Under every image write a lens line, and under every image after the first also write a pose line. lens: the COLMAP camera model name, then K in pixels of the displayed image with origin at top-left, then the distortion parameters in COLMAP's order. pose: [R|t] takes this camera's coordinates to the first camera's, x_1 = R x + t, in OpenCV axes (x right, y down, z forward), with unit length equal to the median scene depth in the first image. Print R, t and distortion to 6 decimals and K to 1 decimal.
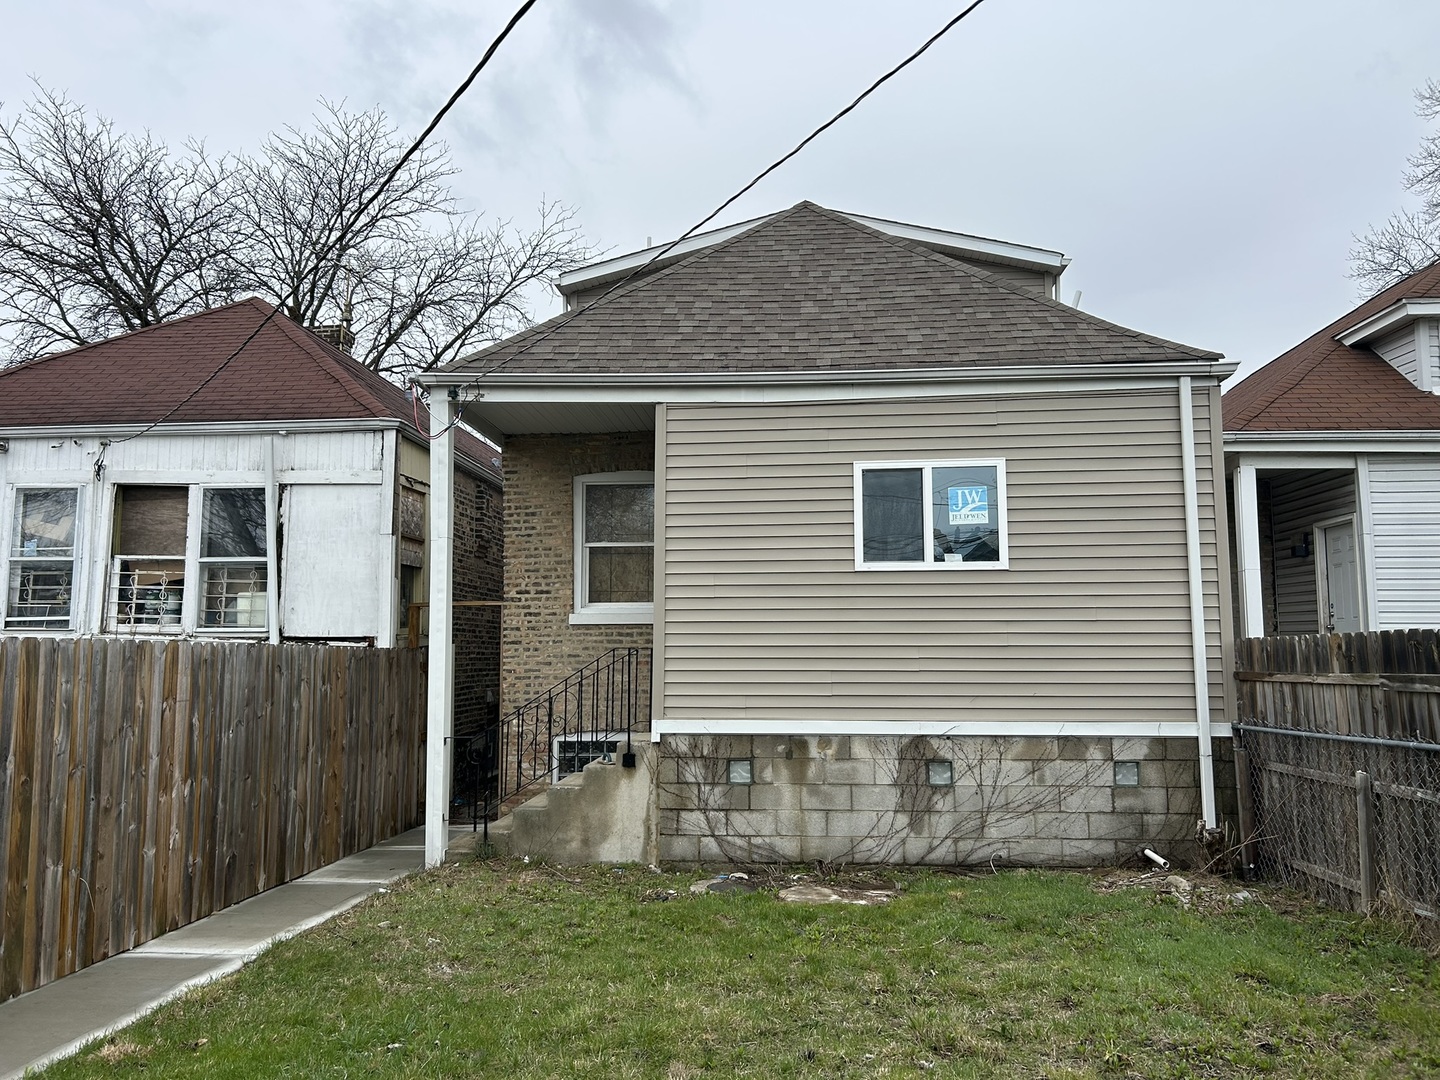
lens RADIAL K [[1094.9, 0, 721.3], [0, 1094.9, 542.9], [0, 0, 1]] dist [0.053606, -0.056298]
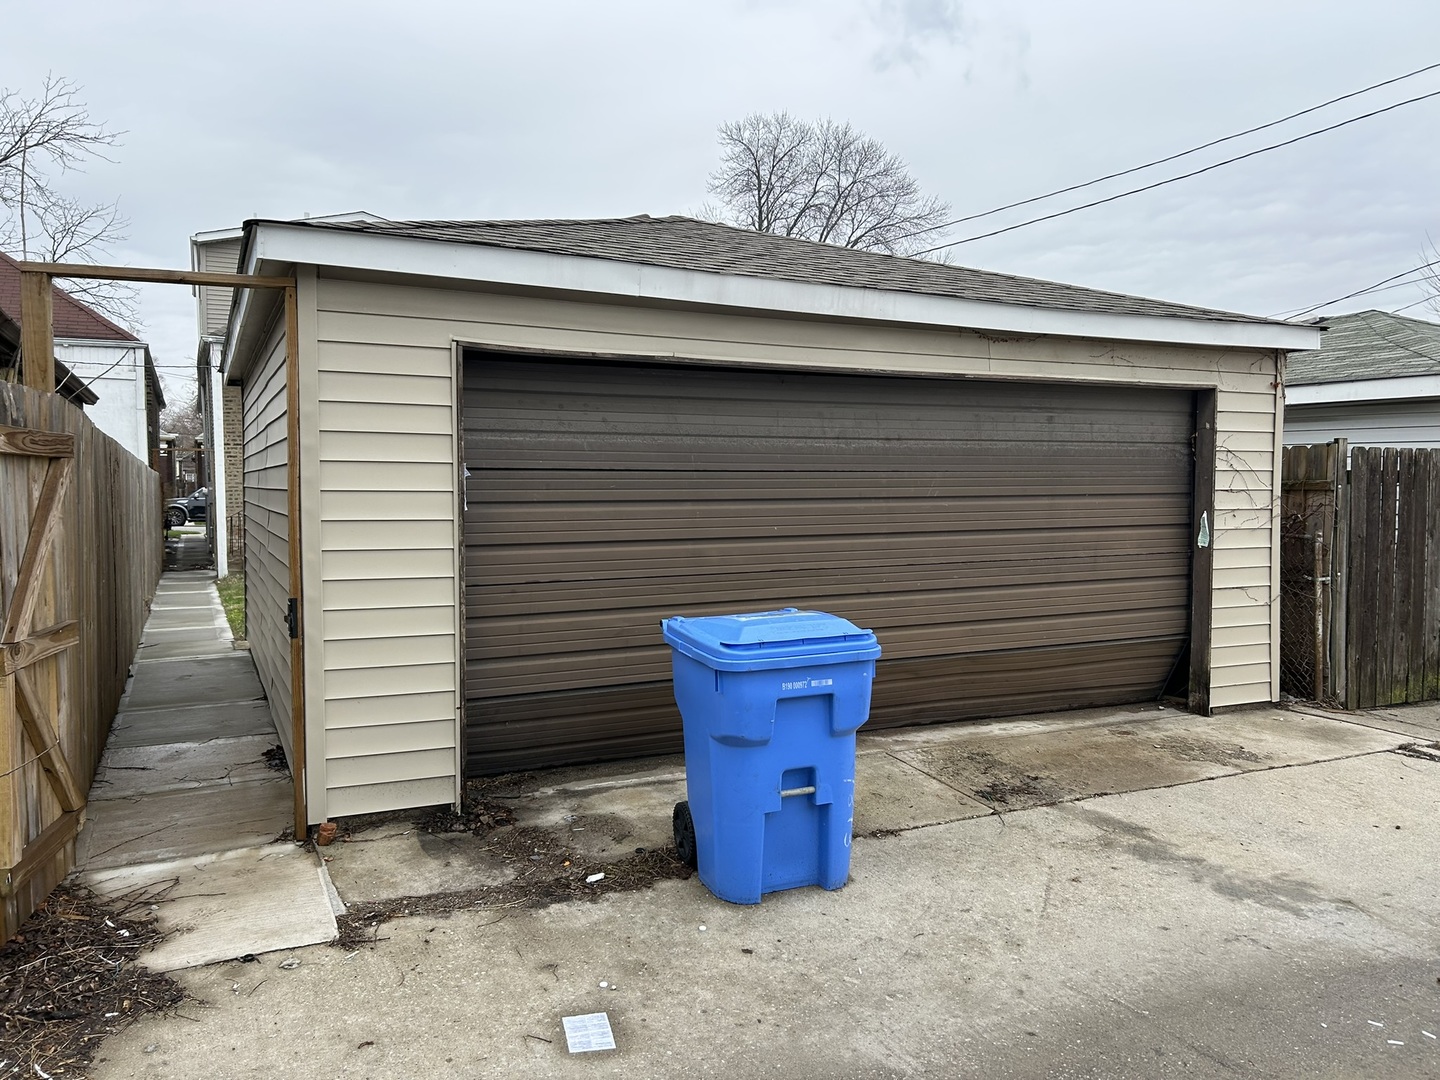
lens RADIAL K [[1094.9, 0, 721.8], [0, 1094.9, 538.0], [0, 0, 1]] dist [0.053606, -0.056298]
pose [[0.862716, -0.020863, 0.505257, -0.395959], [-0.053476, 0.989783, 0.132178, -0.086130], [-0.502853, -0.141051, 0.852786, -0.960346]]
